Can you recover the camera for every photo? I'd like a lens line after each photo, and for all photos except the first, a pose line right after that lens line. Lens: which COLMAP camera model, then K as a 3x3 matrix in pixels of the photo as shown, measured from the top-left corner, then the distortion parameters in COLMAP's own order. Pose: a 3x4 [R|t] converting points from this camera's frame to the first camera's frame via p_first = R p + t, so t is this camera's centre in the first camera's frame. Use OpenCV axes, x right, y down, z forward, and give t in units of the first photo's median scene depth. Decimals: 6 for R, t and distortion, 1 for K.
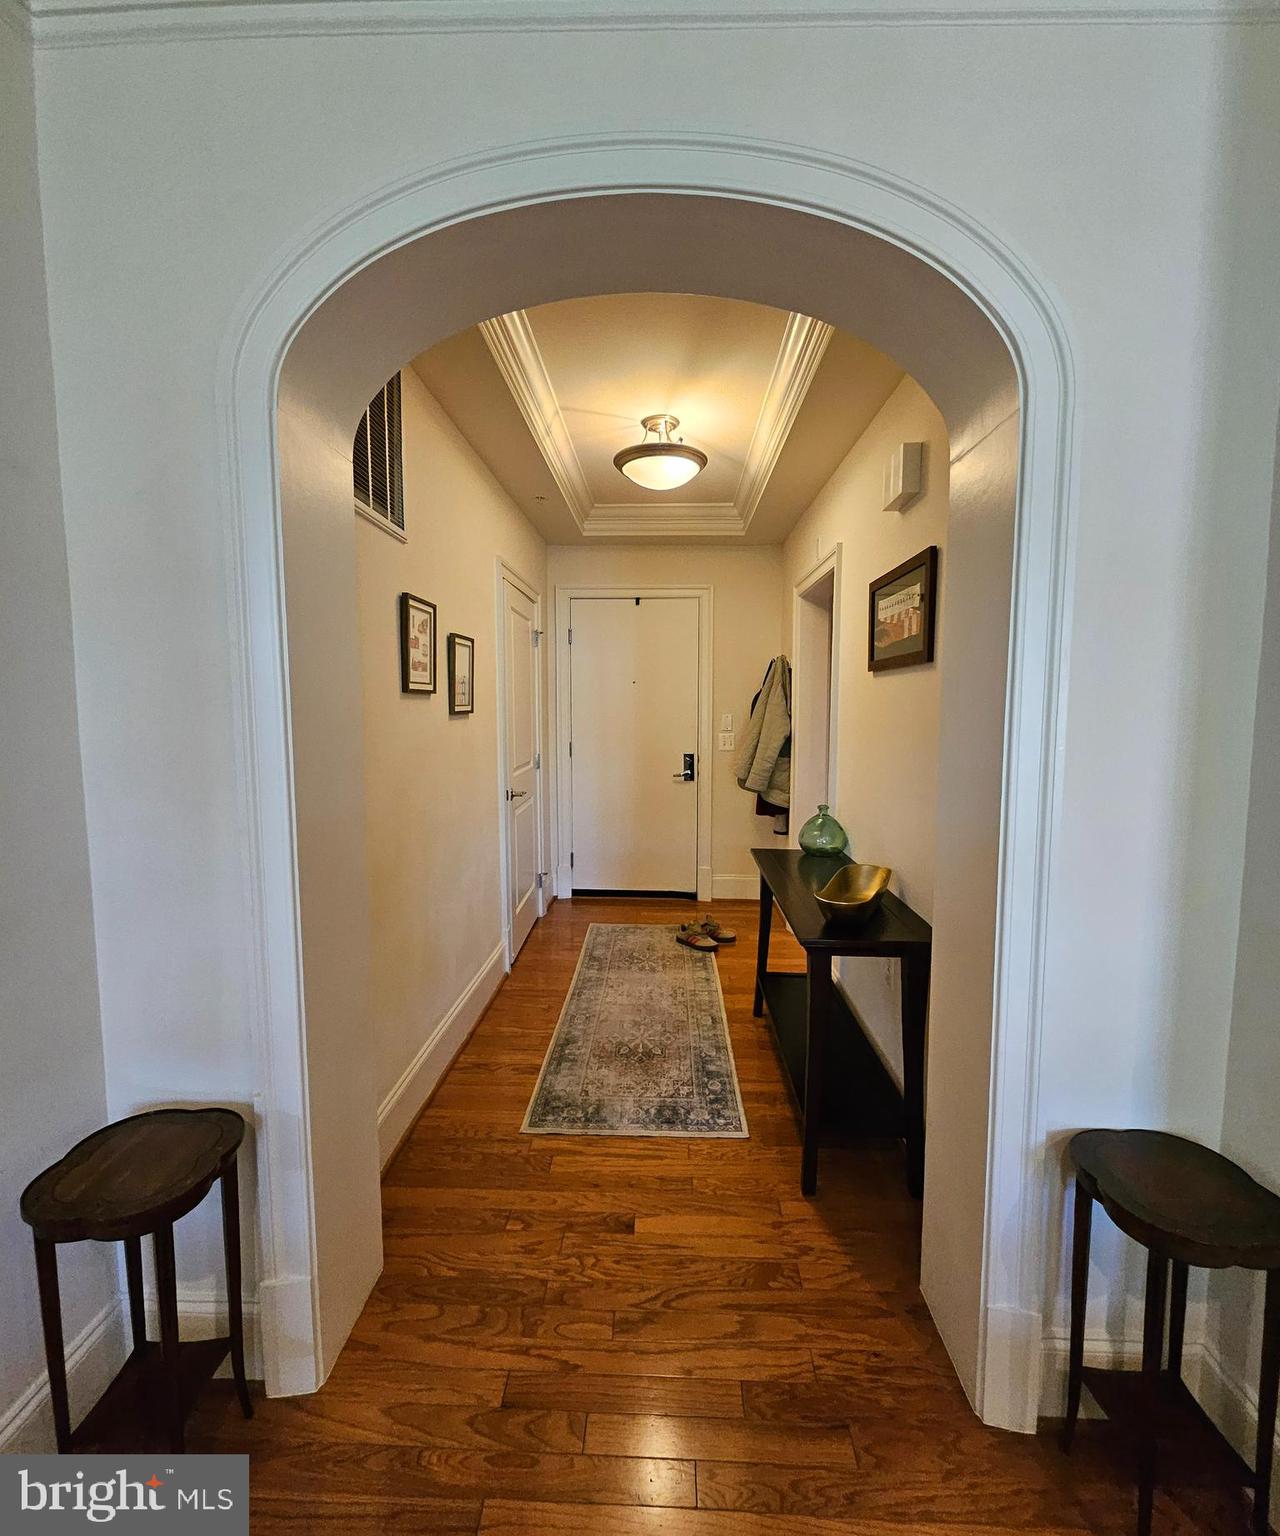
lens RADIAL K [[670.7, 0, 644.7], [0, 670.7, 765.7], [0, 0, 1]] dist [0.002398, 0.000267]
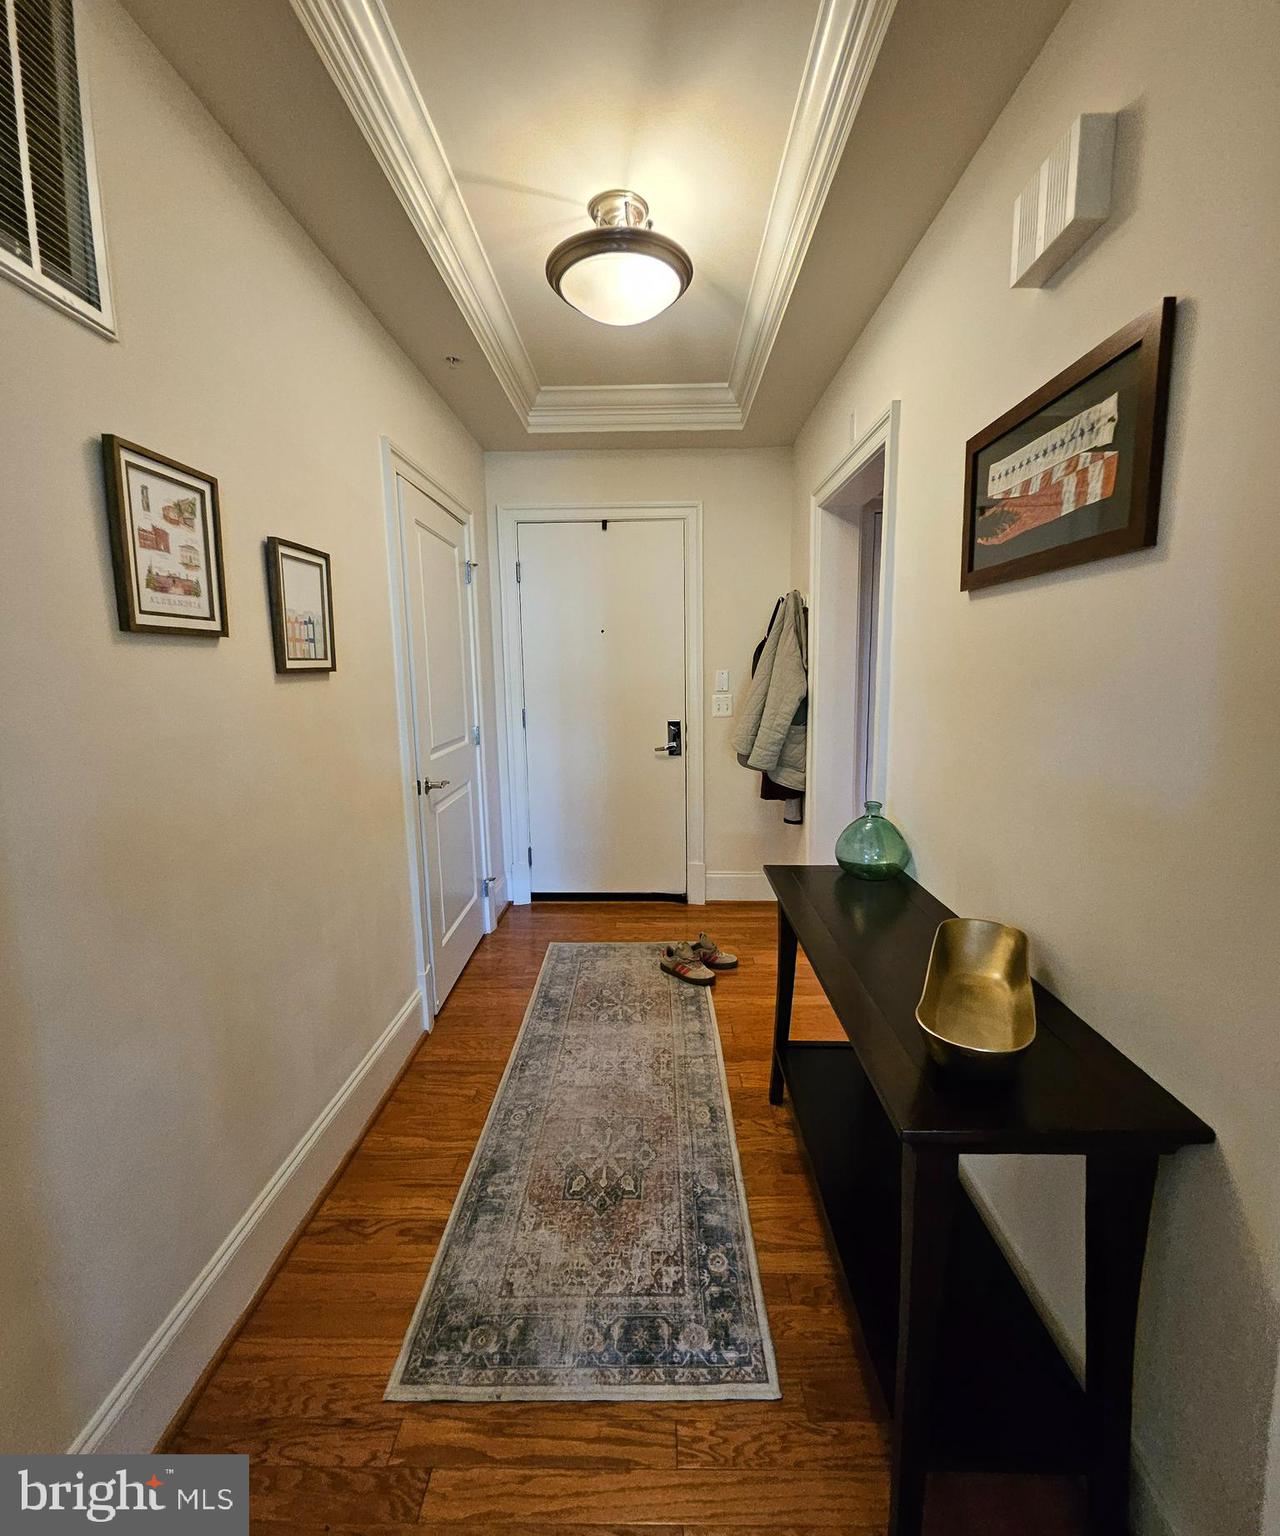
lens RADIAL K [[670.7, 0, 639.2], [0, 670.7, 762.4], [0, 0, 1]] dist [0.002398, 0.000267]
pose [[0.999808, -0.018137, 0.007401, 0.029379], [0.017718, 0.998427, 0.053199, -0.019848], [-0.008354, -0.053057, 0.998557, 0.338266]]
